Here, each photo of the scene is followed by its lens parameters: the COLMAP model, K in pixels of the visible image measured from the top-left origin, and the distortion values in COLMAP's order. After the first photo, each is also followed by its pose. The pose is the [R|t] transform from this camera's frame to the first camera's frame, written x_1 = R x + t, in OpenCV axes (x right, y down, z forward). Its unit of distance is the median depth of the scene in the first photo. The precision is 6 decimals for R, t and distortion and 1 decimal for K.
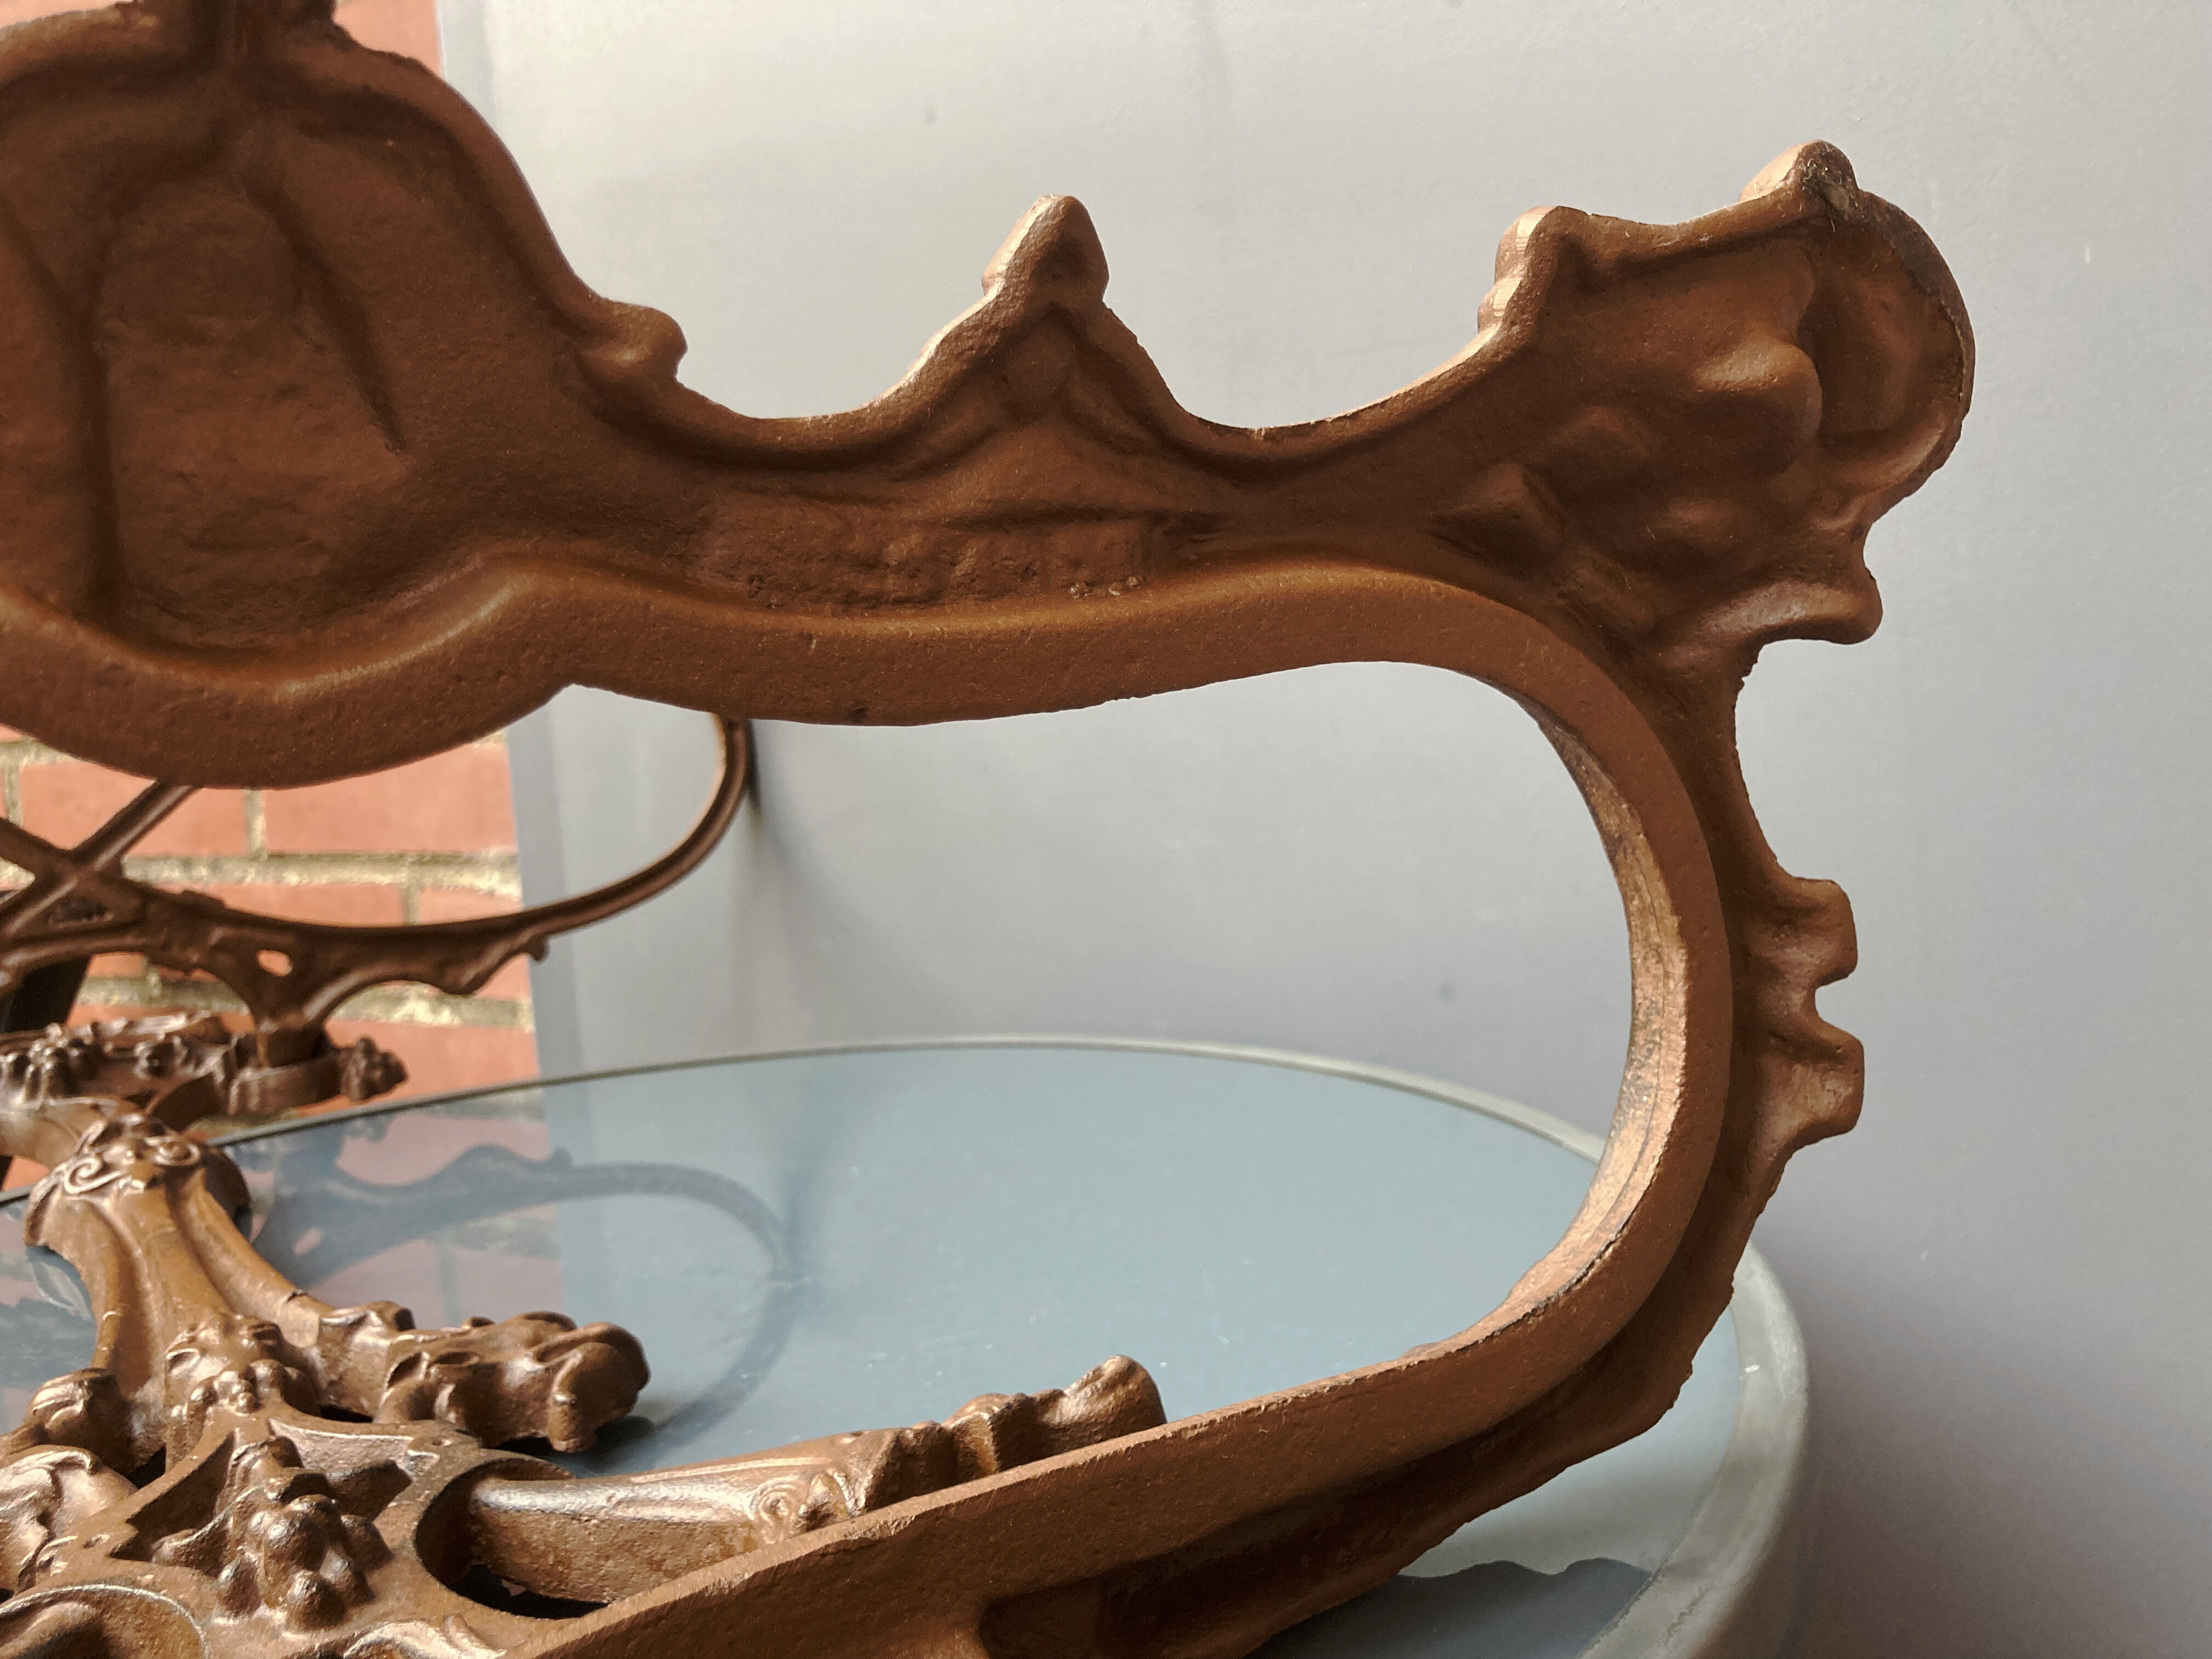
lens RADIAL K [[1838.2, 0, 1099.3], [0, 1838.2, 845.2], [0, 0, 1]] dist [0.041559, -0.066996]
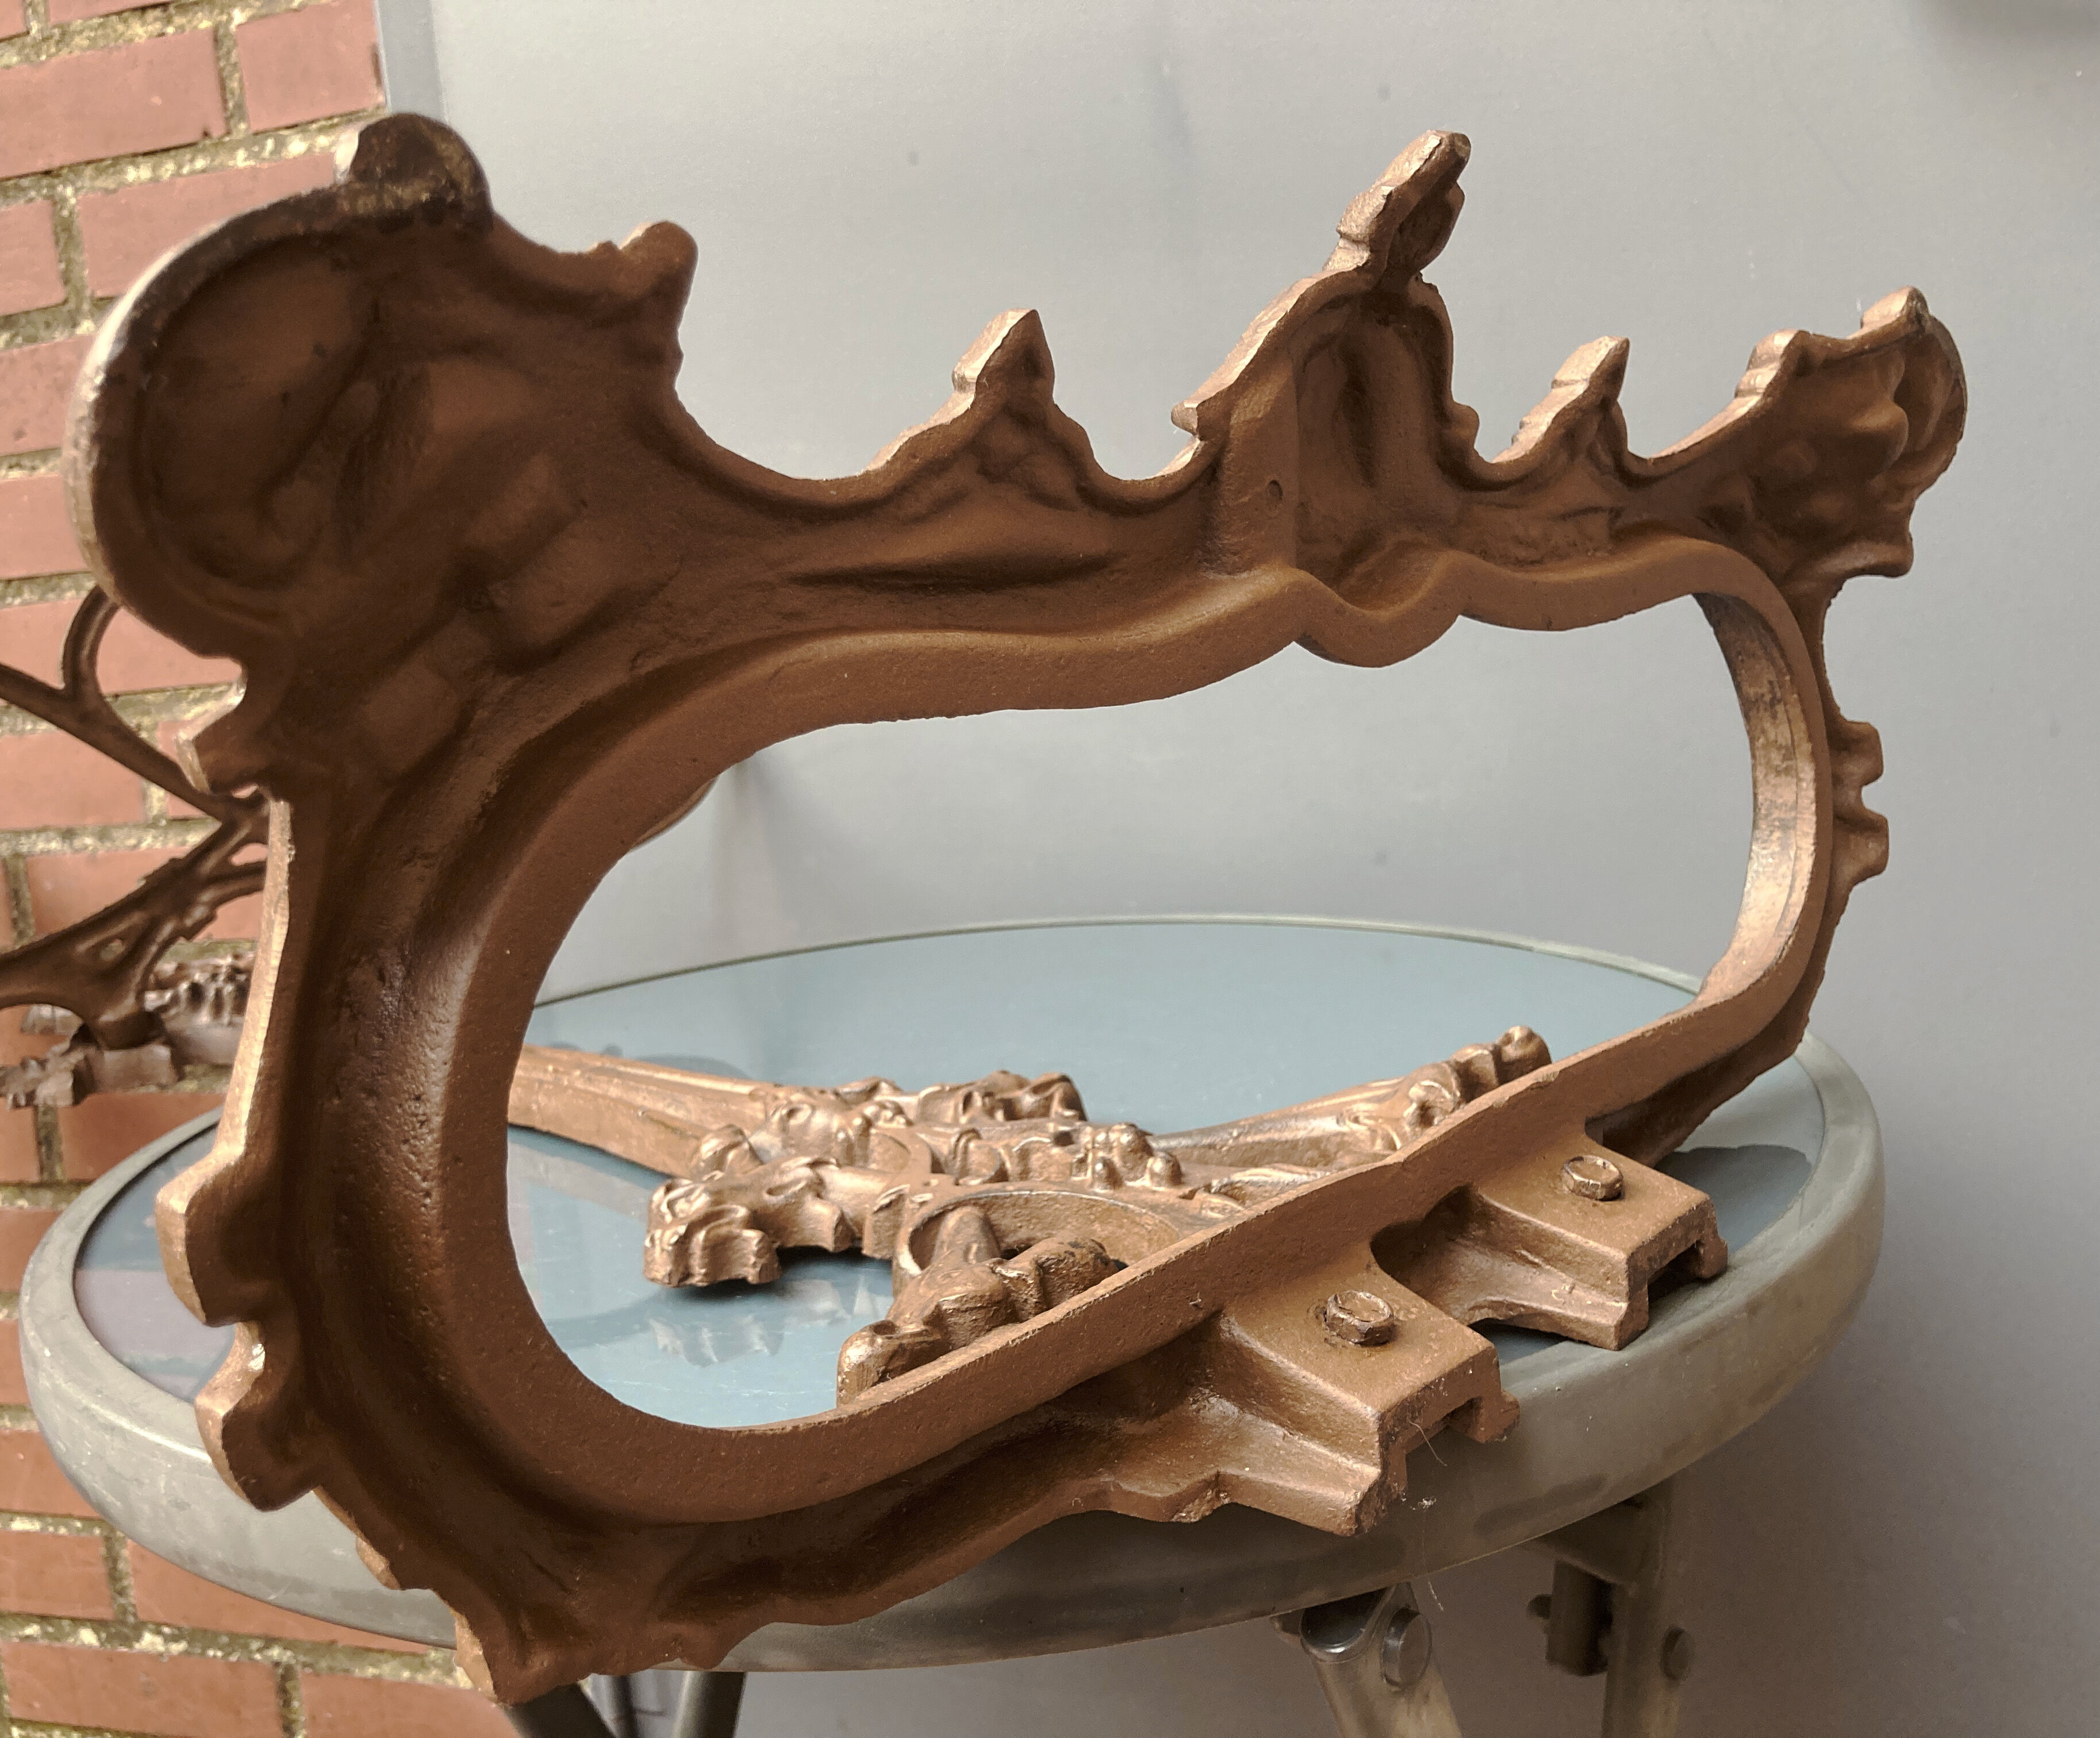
lens RADIAL K [[1793.8, 0, 1046.5], [0, 1793.8, 861.2], [0, 0, 1]] dist [-0.013518, 0.022944]
pose [[0.979658, -0.053871, 0.193308, -0.688072], [0.046910, 0.998081, 0.040411, 0.047200], [-0.195114, -0.030521, 0.980305, -0.462772]]
